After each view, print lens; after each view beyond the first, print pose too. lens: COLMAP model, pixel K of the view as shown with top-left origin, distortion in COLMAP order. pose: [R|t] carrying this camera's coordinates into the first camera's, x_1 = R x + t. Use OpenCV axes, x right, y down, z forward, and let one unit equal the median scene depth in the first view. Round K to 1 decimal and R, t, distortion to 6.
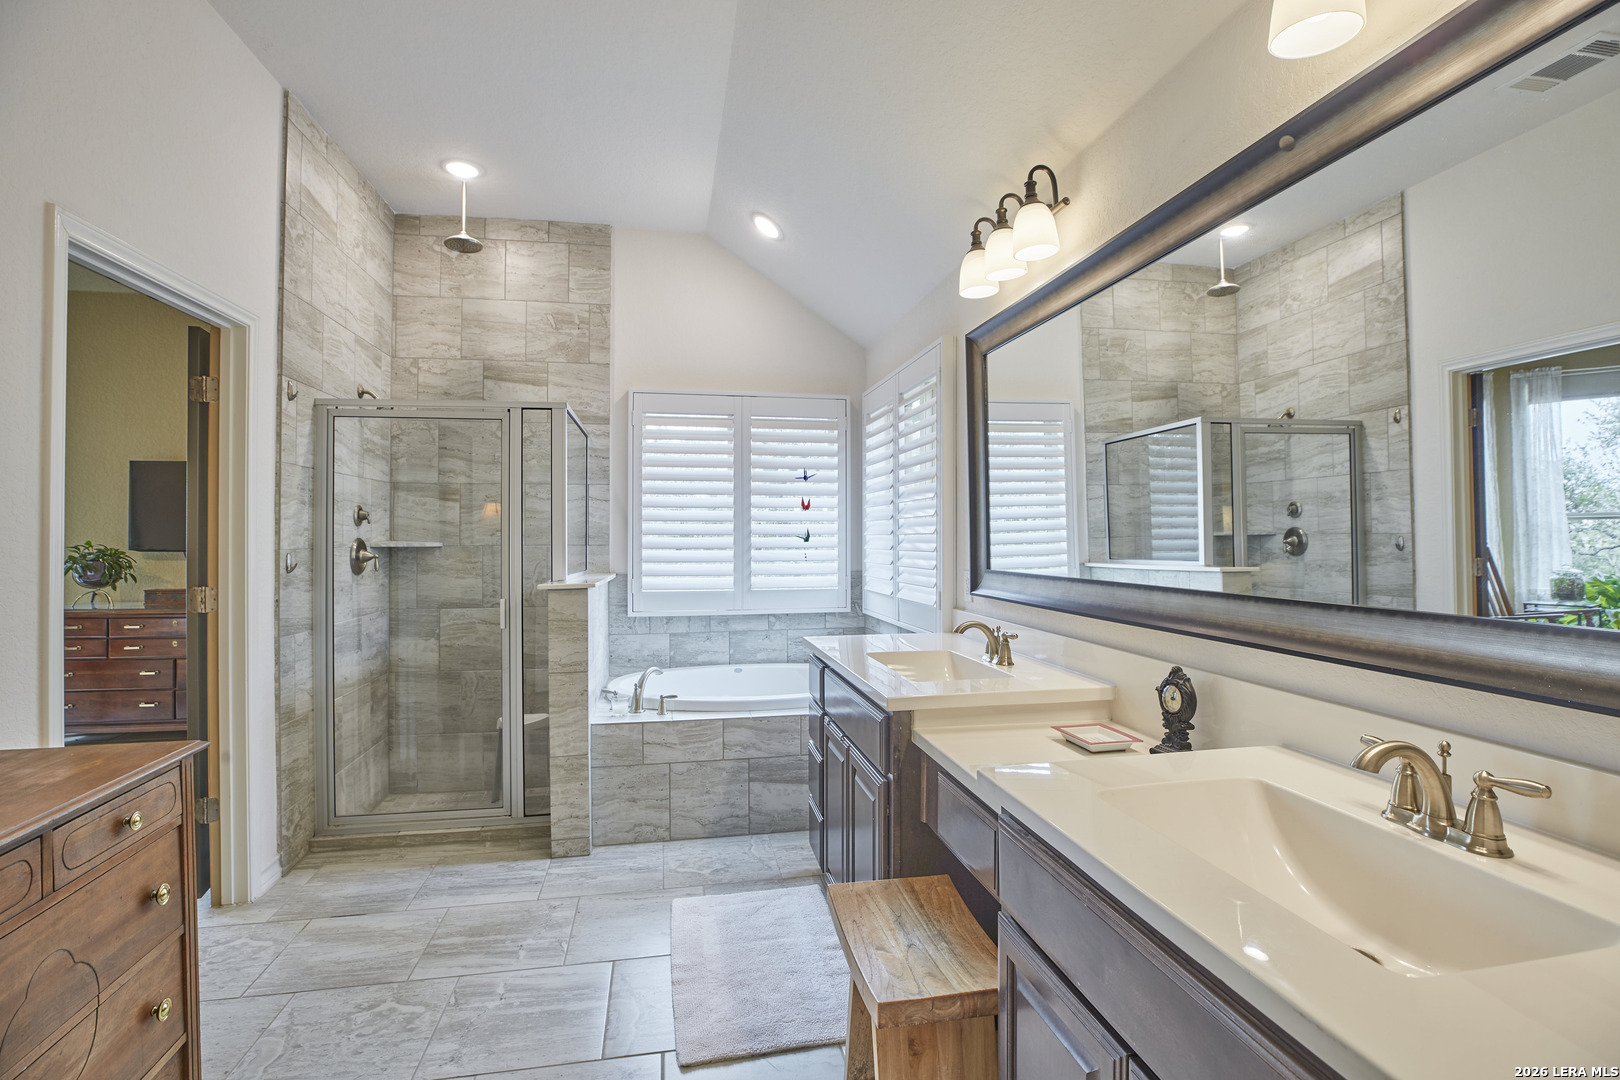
lens RADIAL K [[742.0, 0, 813.1], [0, 742.0, 537.1], [0, 0, 1]] dist [-0.043418, 0.013091]
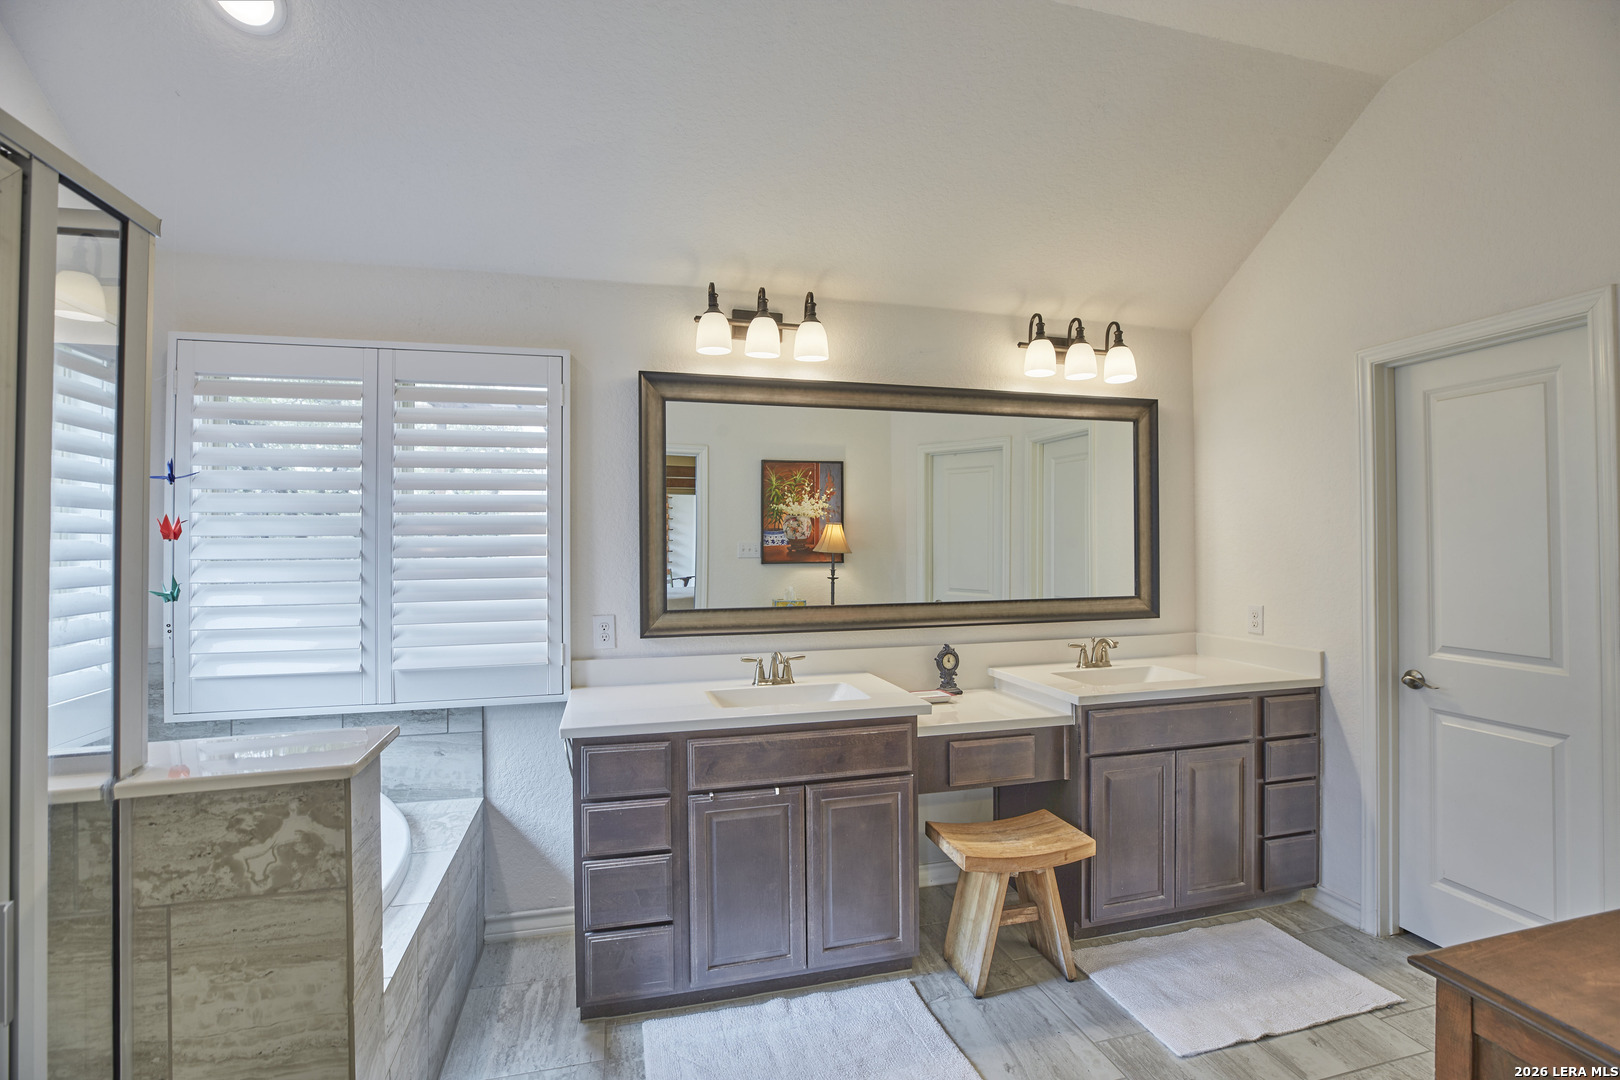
lens RADIAL K [[742.0, 0, 835.7], [0, 742.0, 516.3], [0, 0, 1]] dist [-0.043418, 0.013091]
pose [[-0.093095, 0.025345, 0.995335, -1.198234], [-0.002715, 0.999666, -0.025709, -0.088233], [-0.995654, -0.005096, -0.092995, 1.280713]]
